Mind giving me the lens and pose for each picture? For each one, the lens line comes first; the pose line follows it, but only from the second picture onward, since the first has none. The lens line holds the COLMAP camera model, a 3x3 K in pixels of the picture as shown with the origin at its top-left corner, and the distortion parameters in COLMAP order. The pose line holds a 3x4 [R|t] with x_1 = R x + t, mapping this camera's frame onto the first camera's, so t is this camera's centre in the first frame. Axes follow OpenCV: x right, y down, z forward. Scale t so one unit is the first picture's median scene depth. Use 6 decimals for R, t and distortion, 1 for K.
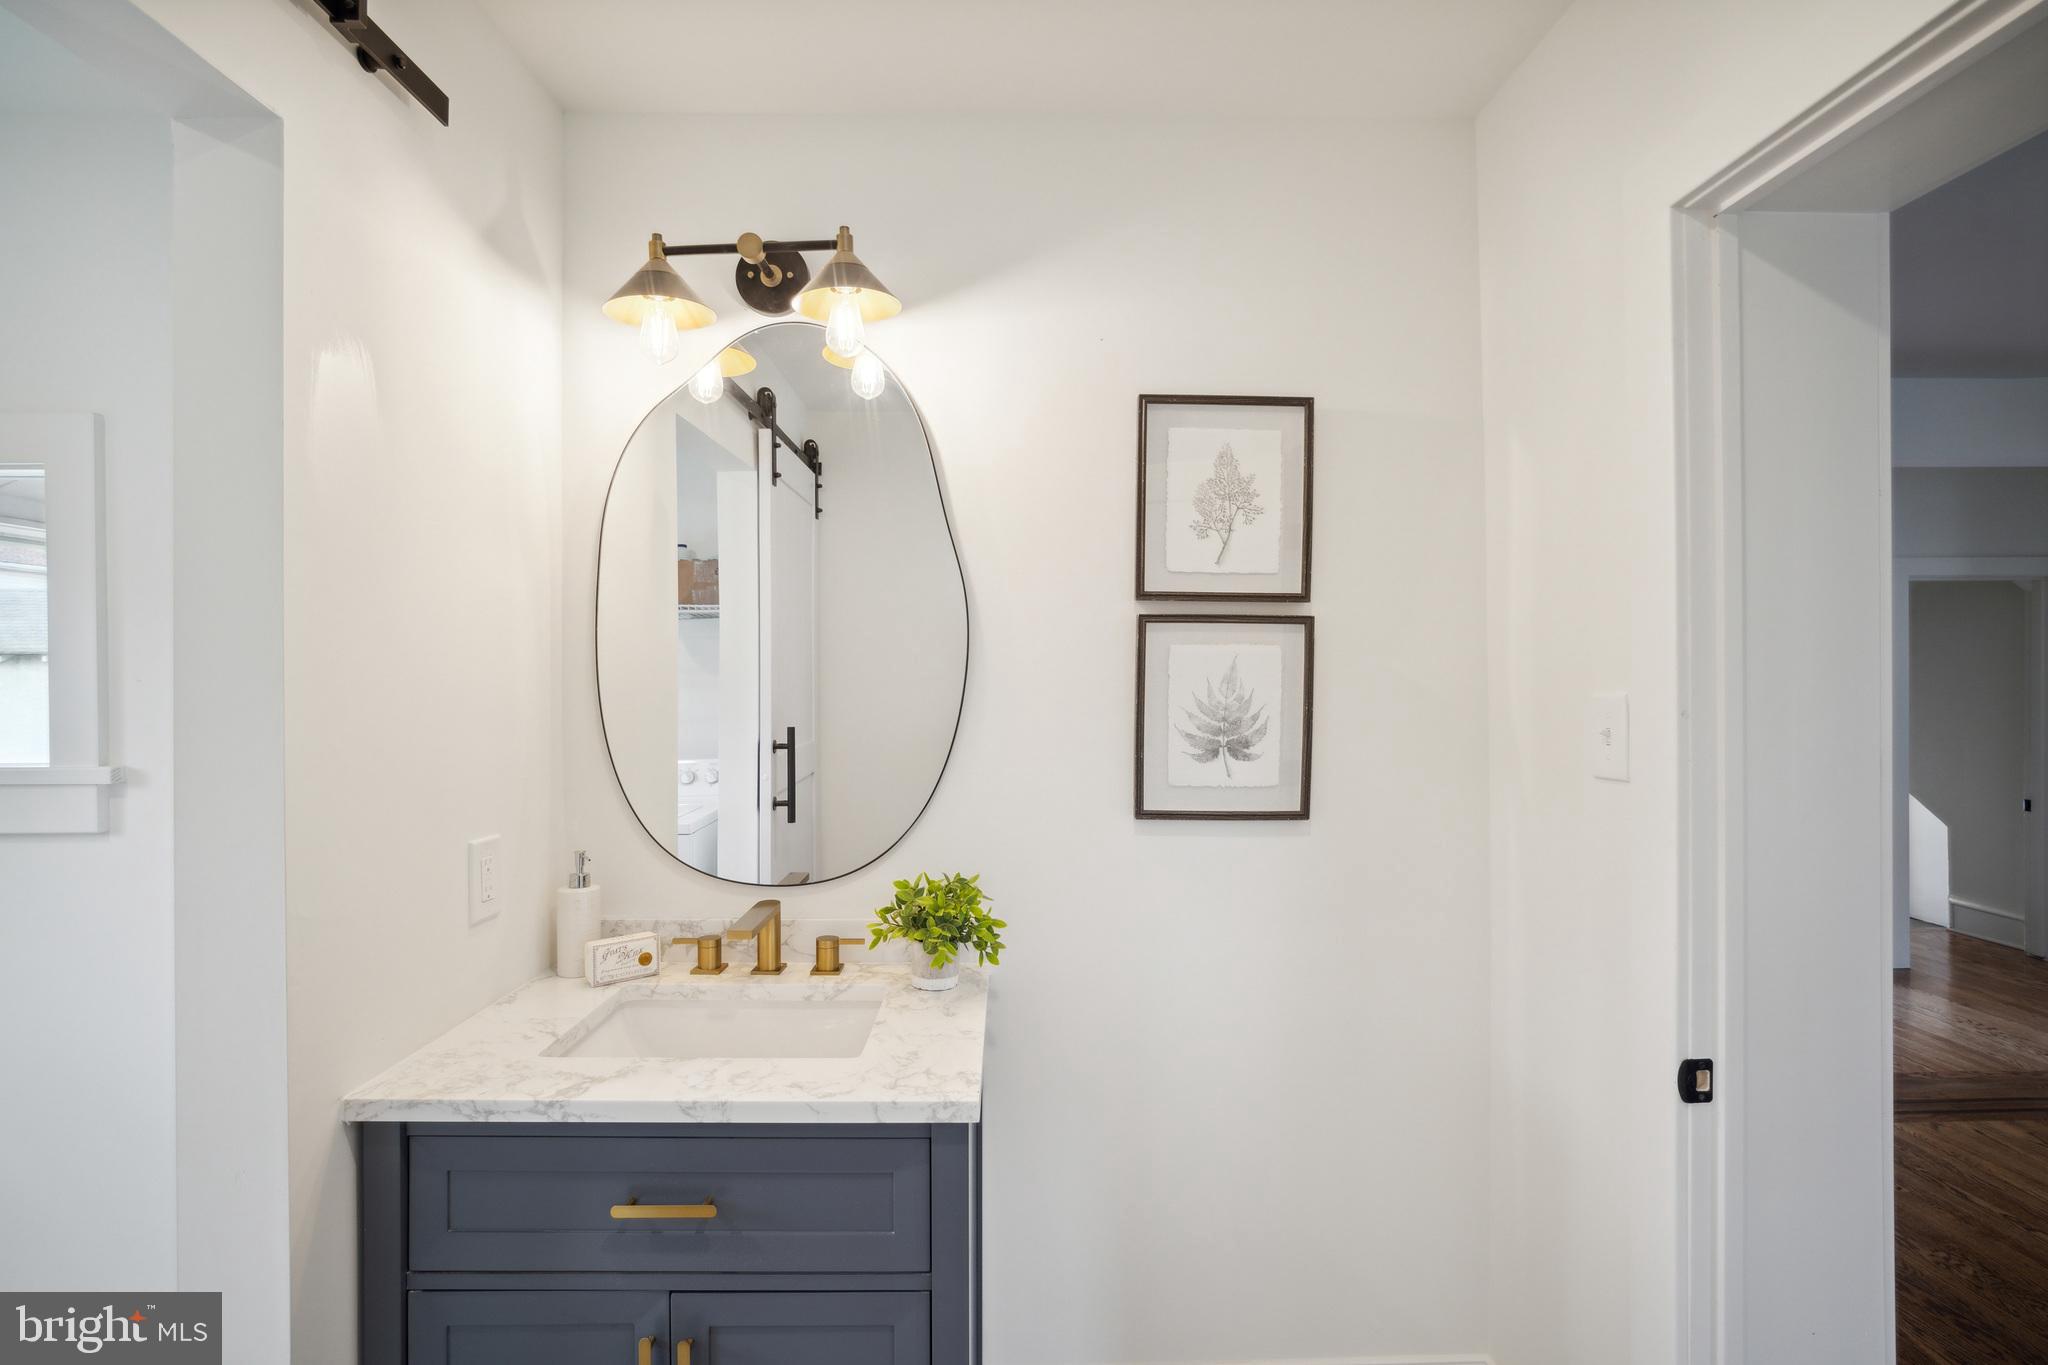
lens RADIAL K [[934.2, 0, 1017.6], [0, 934.2, 665.4], [0, 0, 1]] dist [-0.037320, 0.020021]
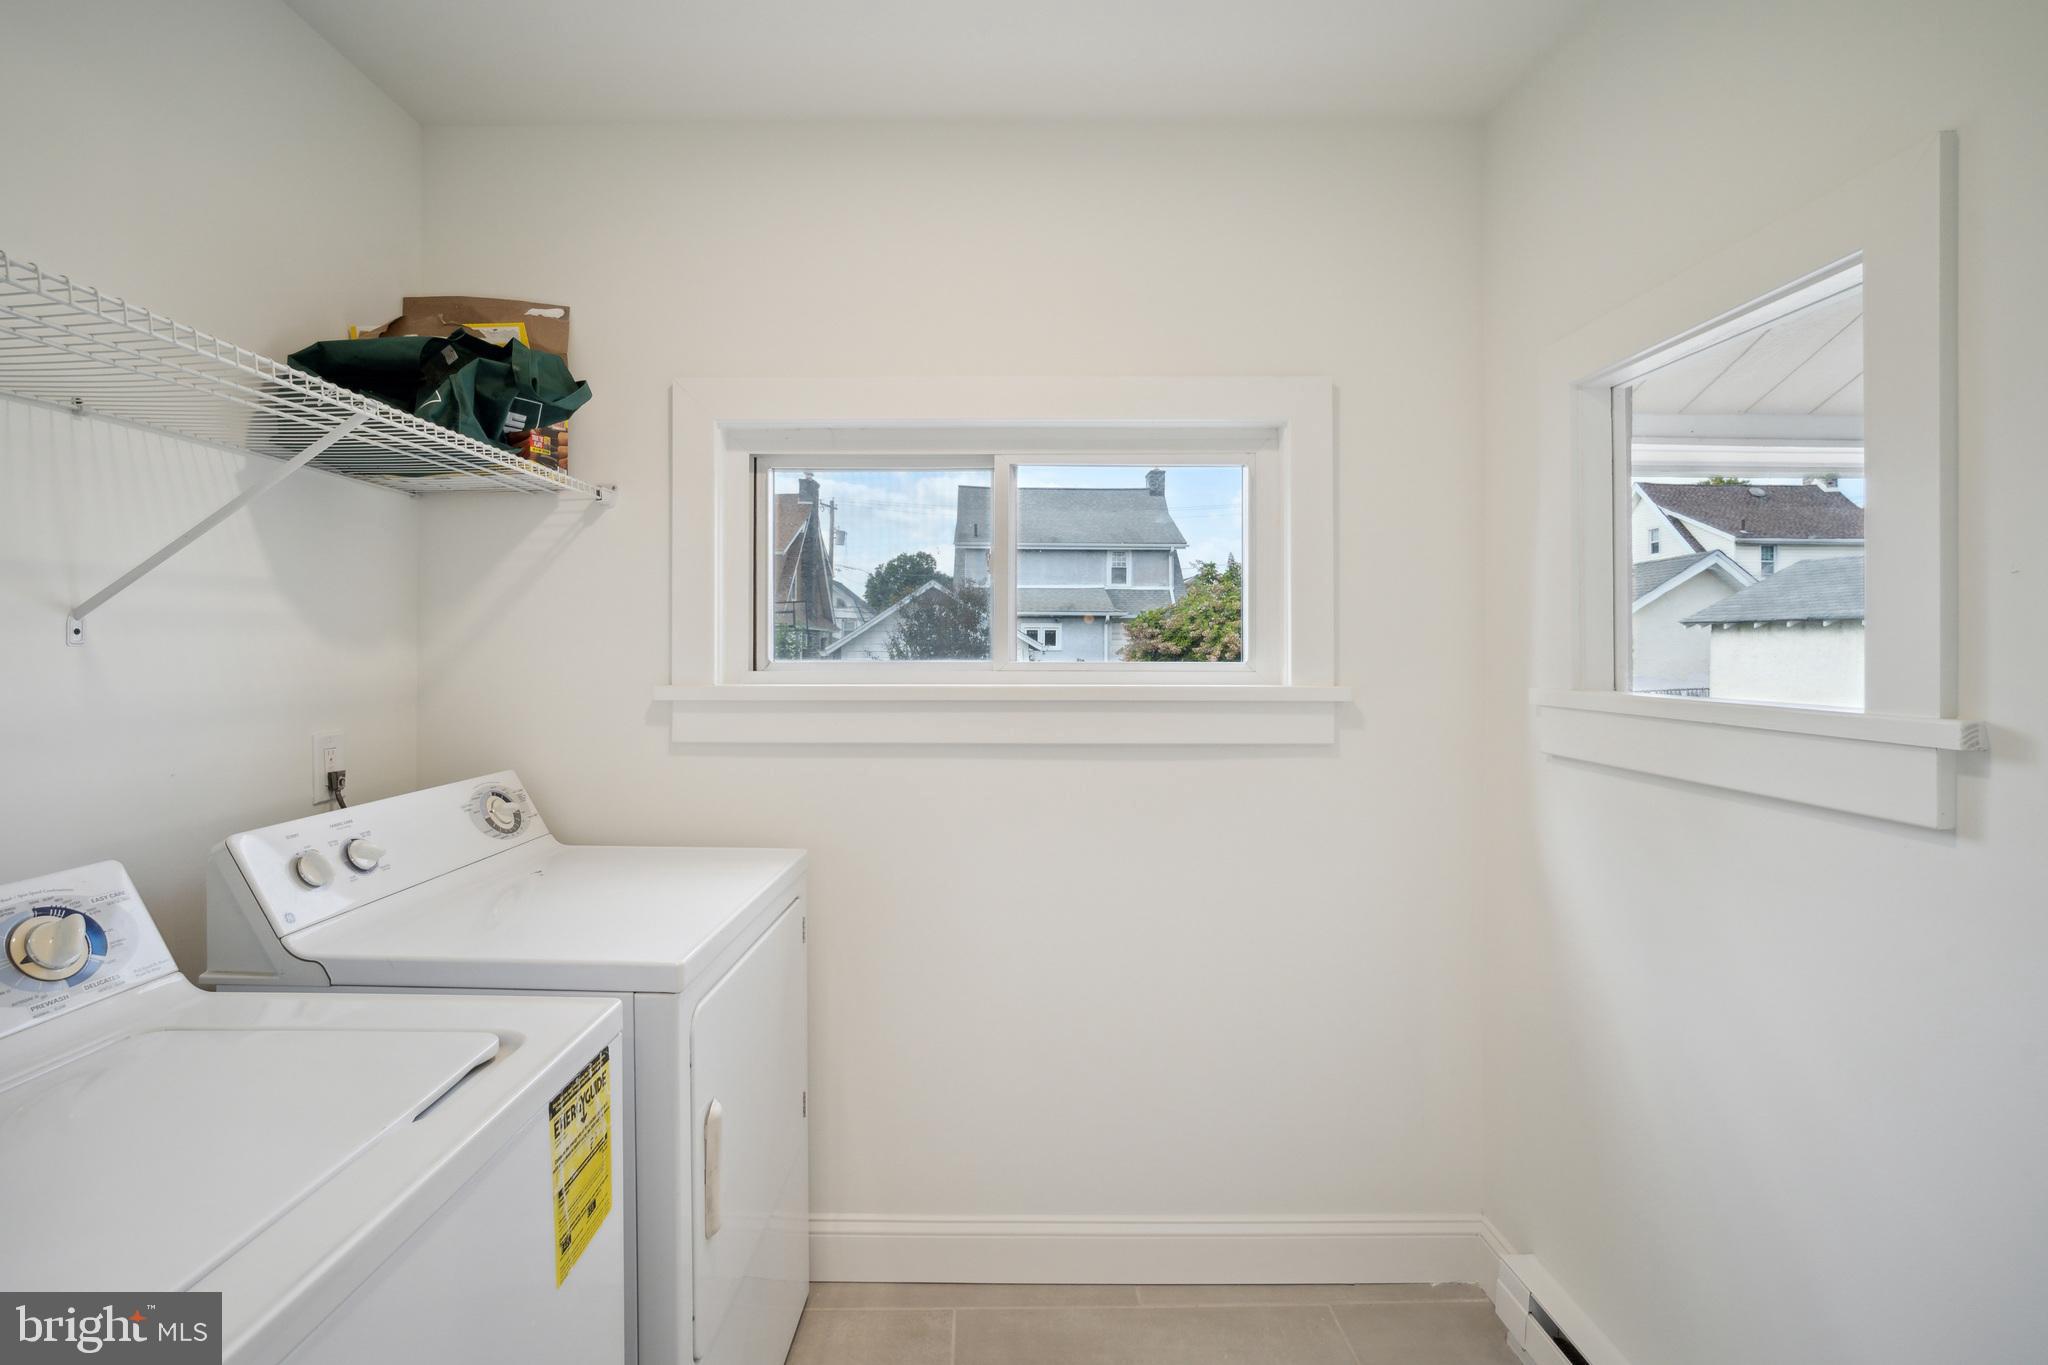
lens RADIAL K [[934.2, 0, 1017.6], [0, 934.2, 665.4], [0, 0, 1]] dist [-0.037320, 0.020021]
pose [[0.009937, 0.014718, -0.999842, -0.407716], [0.010018, 0.999840, 0.014817, 0.059718], [0.999900, -0.010164, 0.009788, 0.391604]]
